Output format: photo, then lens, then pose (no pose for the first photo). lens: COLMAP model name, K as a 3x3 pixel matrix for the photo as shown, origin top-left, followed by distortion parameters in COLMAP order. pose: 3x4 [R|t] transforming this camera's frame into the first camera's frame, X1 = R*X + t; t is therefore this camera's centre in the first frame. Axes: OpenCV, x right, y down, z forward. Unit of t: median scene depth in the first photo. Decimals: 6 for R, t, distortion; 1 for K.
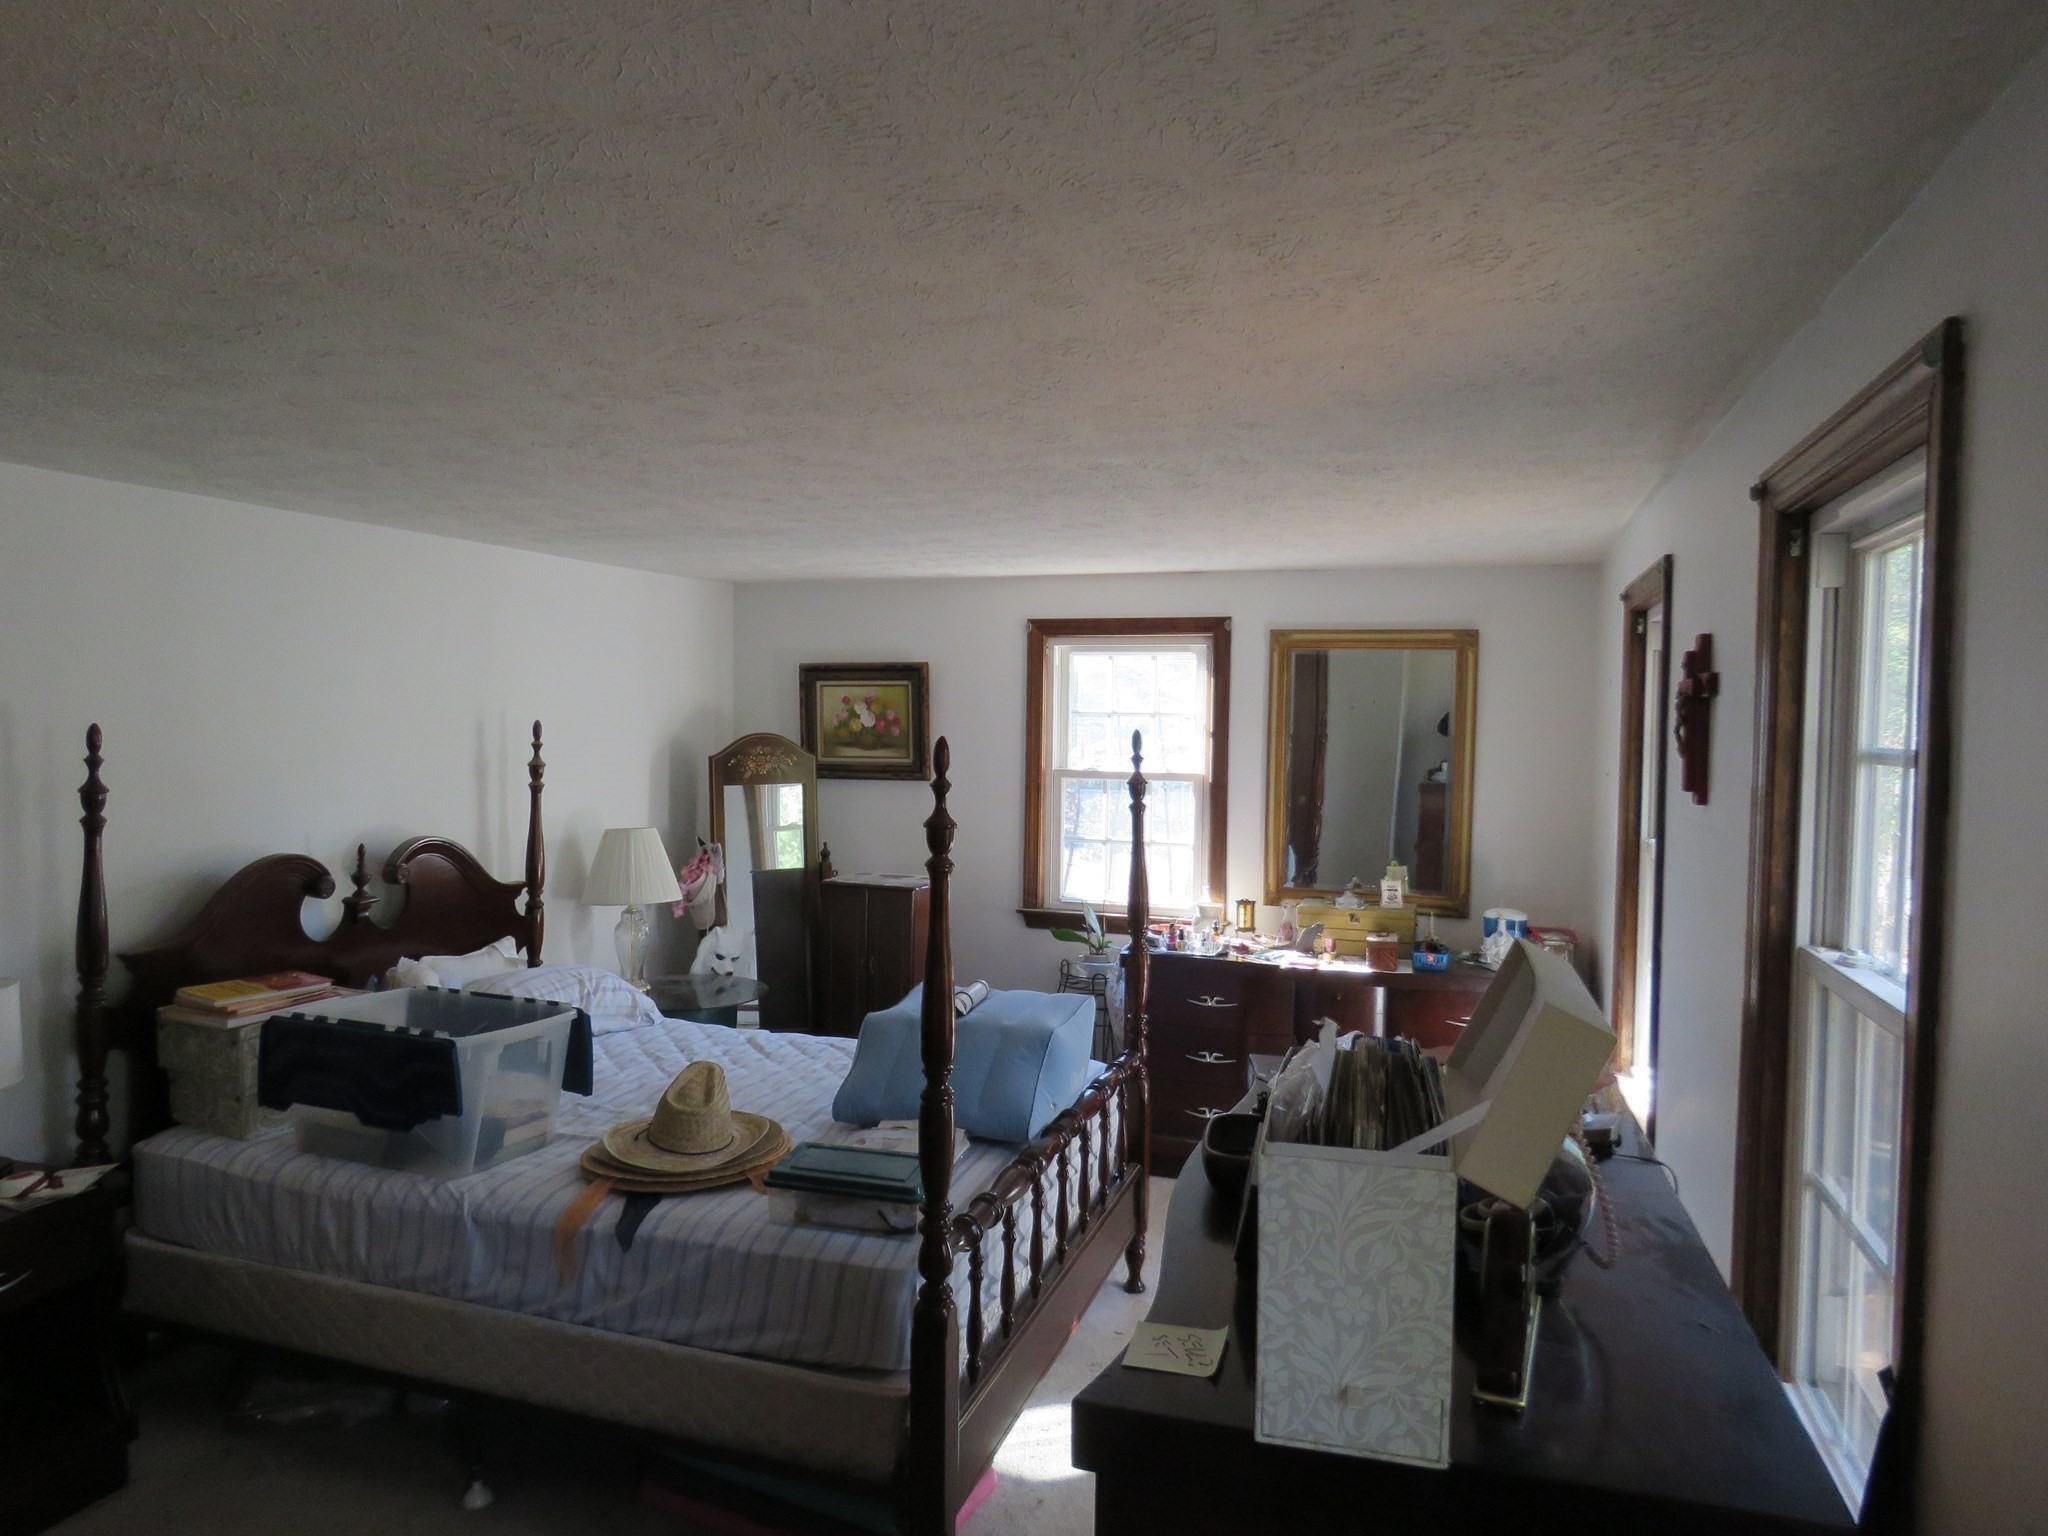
lens RADIAL K [[1296.9, 0, 1027.7], [0, 1296.9, 776.0], [0, 0, 1]] dist [-0.006629, -0.001694]
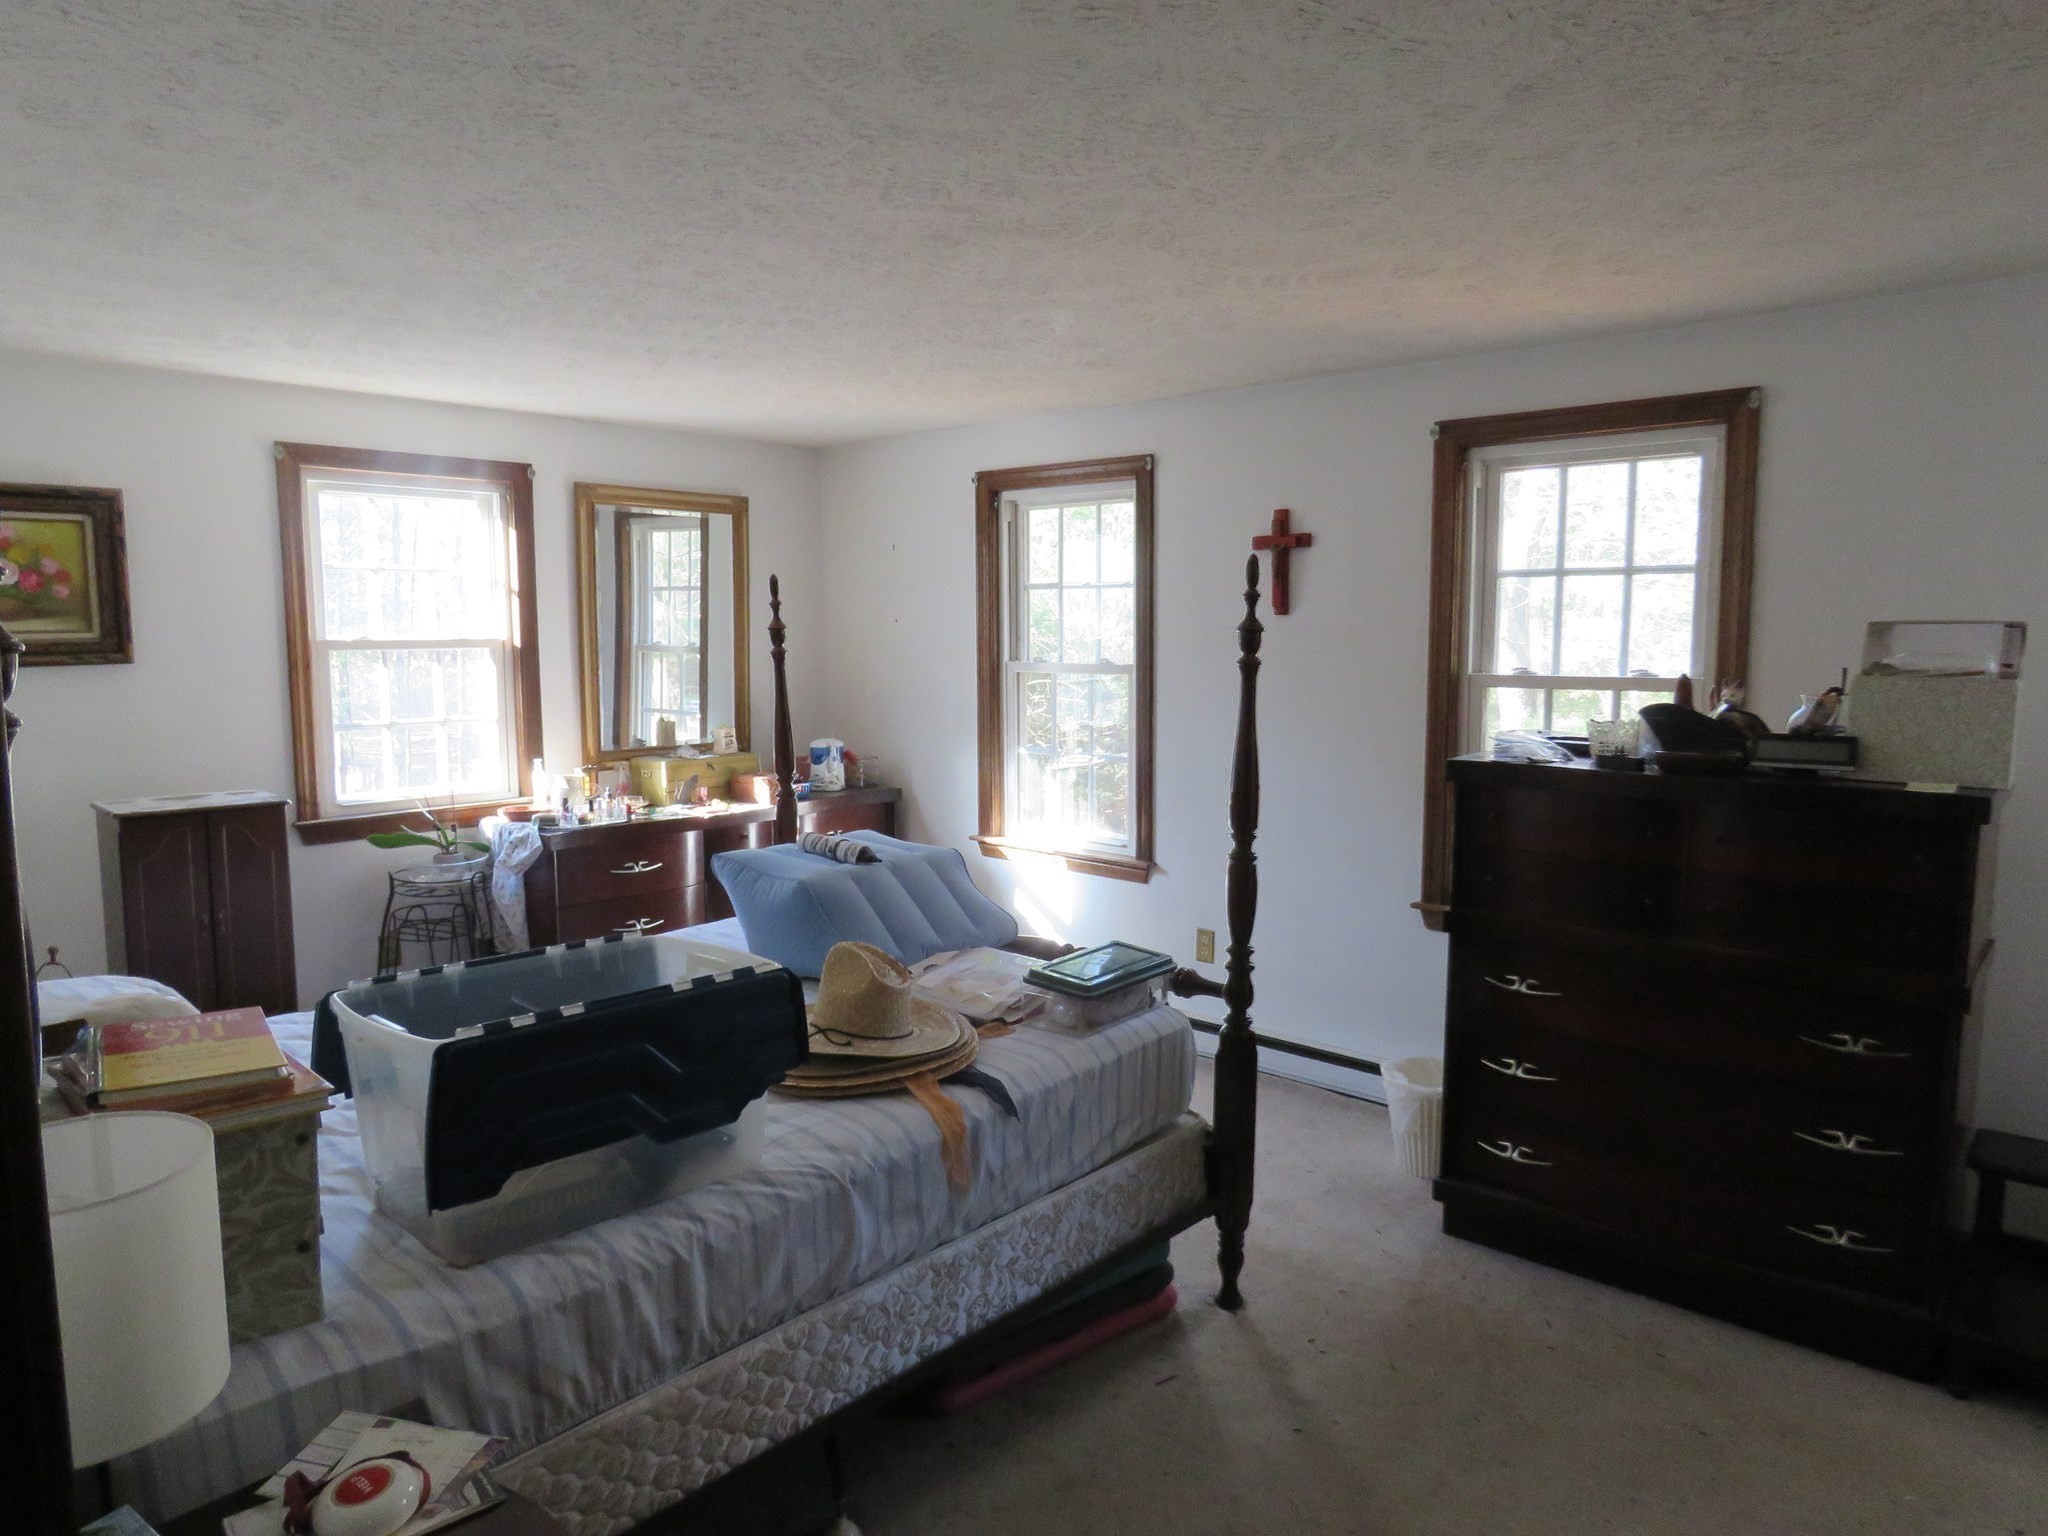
lens RADIAL K [[1296.9, 0, 1025.7], [0, 1296.9, 756.2], [0, 0, 1]] dist [-0.006629, -0.001694]
pose [[0.400529, -0.109486, 0.909719, -0.552577], [0.052756, 0.993944, 0.096396, 0.012305], [-0.914764, 0.009384, 0.403880, 0.310765]]
